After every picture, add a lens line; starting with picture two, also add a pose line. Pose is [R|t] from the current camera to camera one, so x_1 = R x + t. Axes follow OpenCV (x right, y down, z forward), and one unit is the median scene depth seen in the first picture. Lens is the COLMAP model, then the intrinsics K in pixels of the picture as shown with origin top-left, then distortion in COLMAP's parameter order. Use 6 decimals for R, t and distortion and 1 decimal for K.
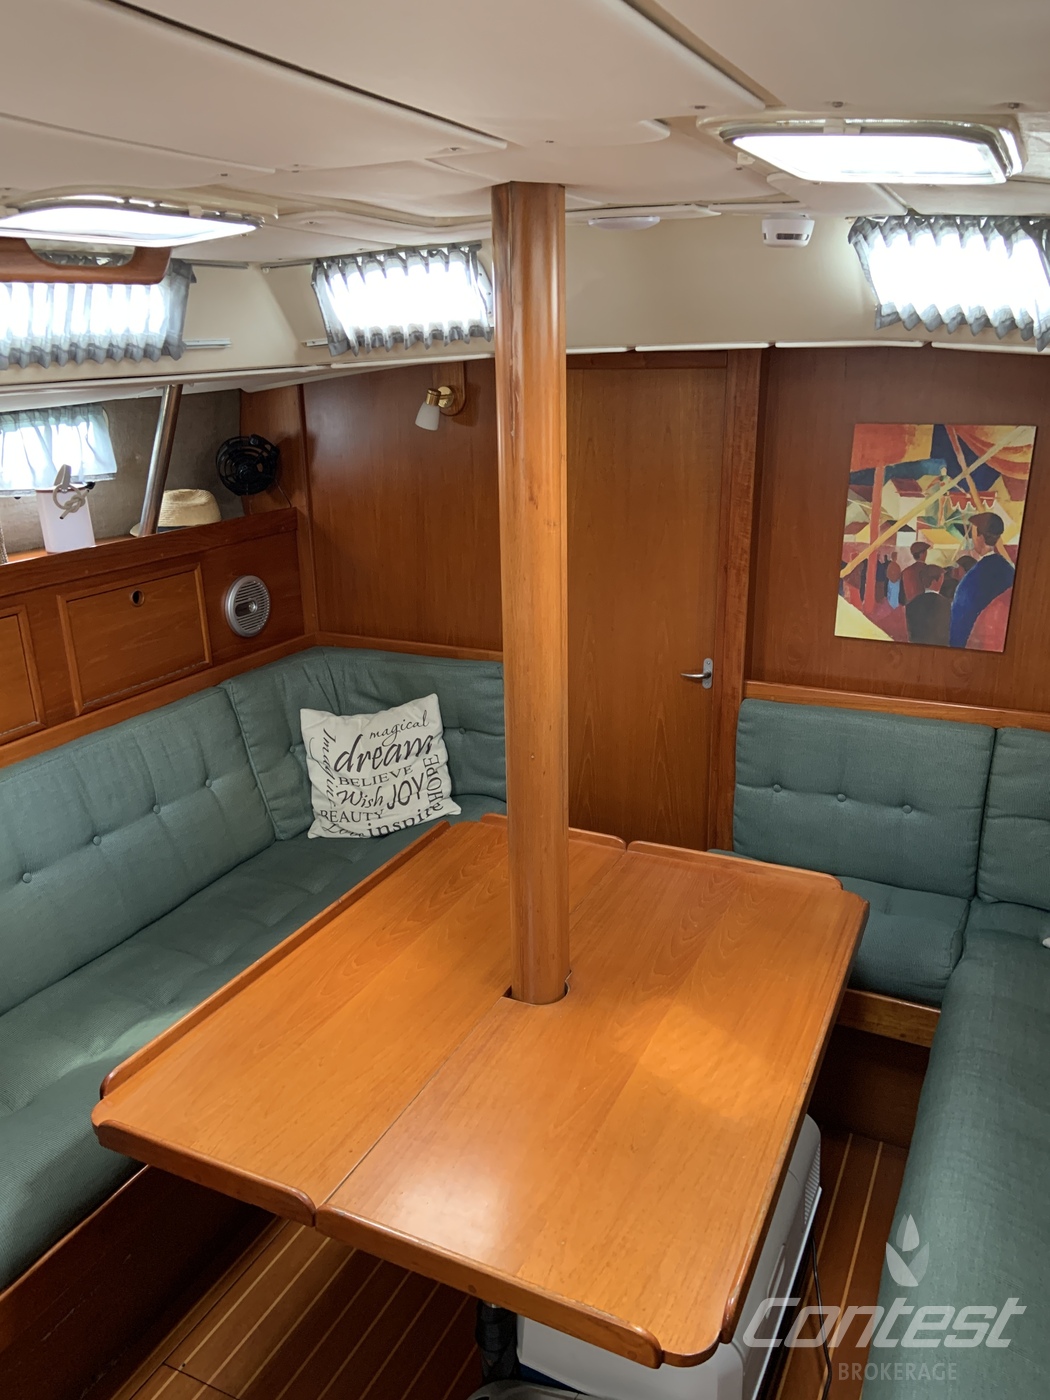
lens RADIAL K [[1049.5, 0, 522.1], [0, 1049.5, 705.5], [0, 0, 1]] dist [0.121156, -0.155918]
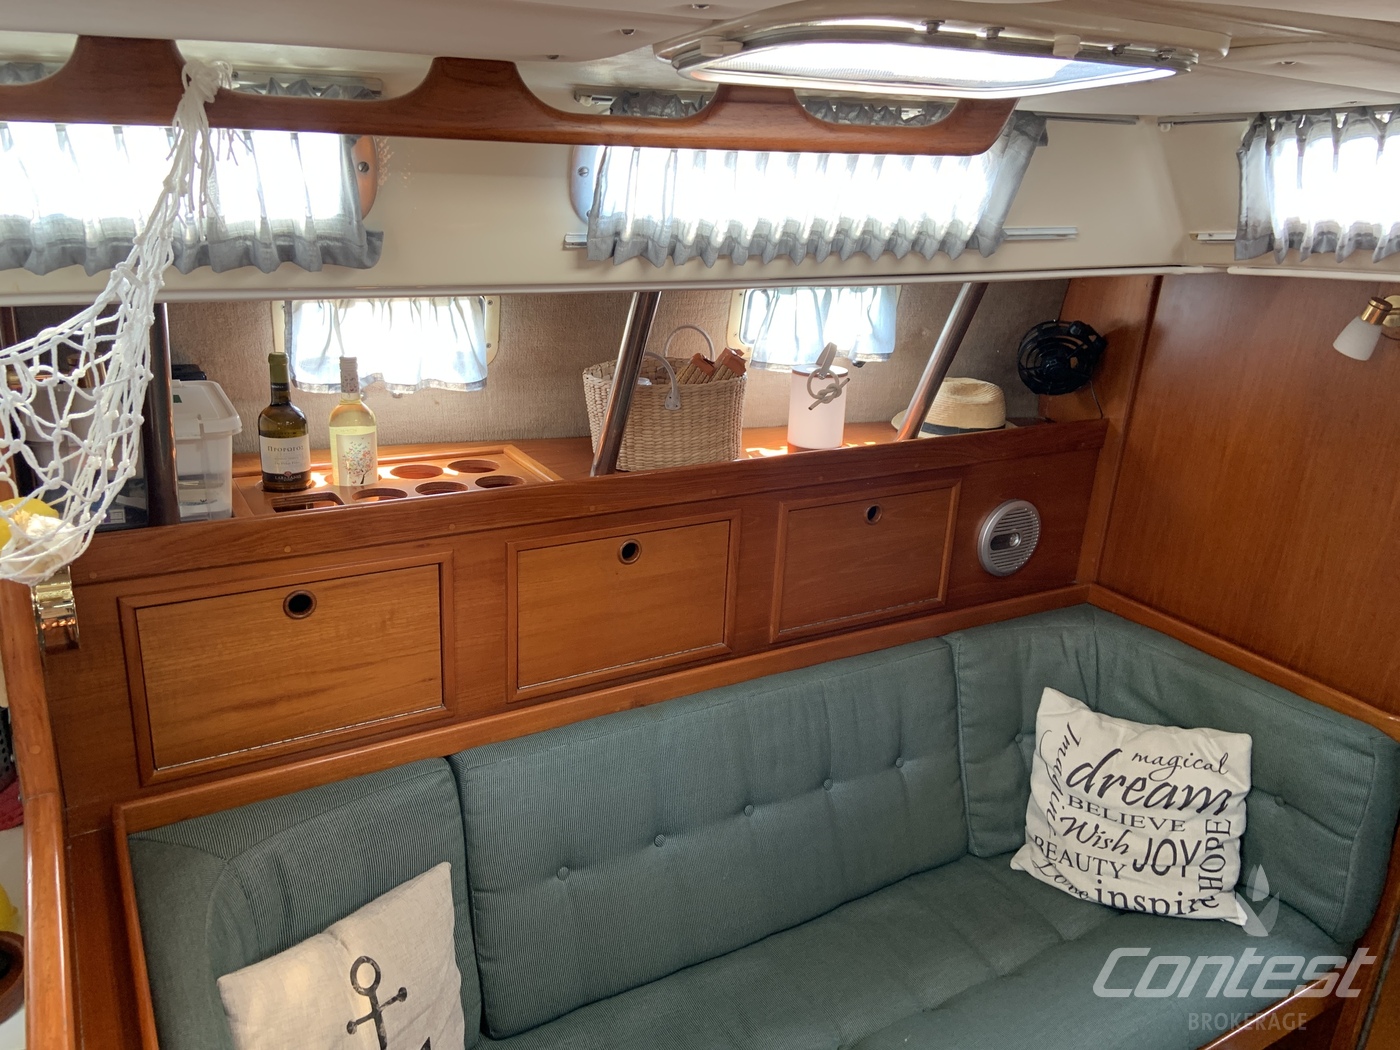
lens RADIAL K [[1049.5, 0, 698.6], [0, 1049.5, 516.4], [0, 0, 1]] dist [0.121156, -0.155918]
pose [[0.832456, 0.235389, -0.501607, -0.068351], [-0.234500, 0.969876, 0.065963, -0.114160], [0.502023, 0.062715, 0.862577, 0.234984]]
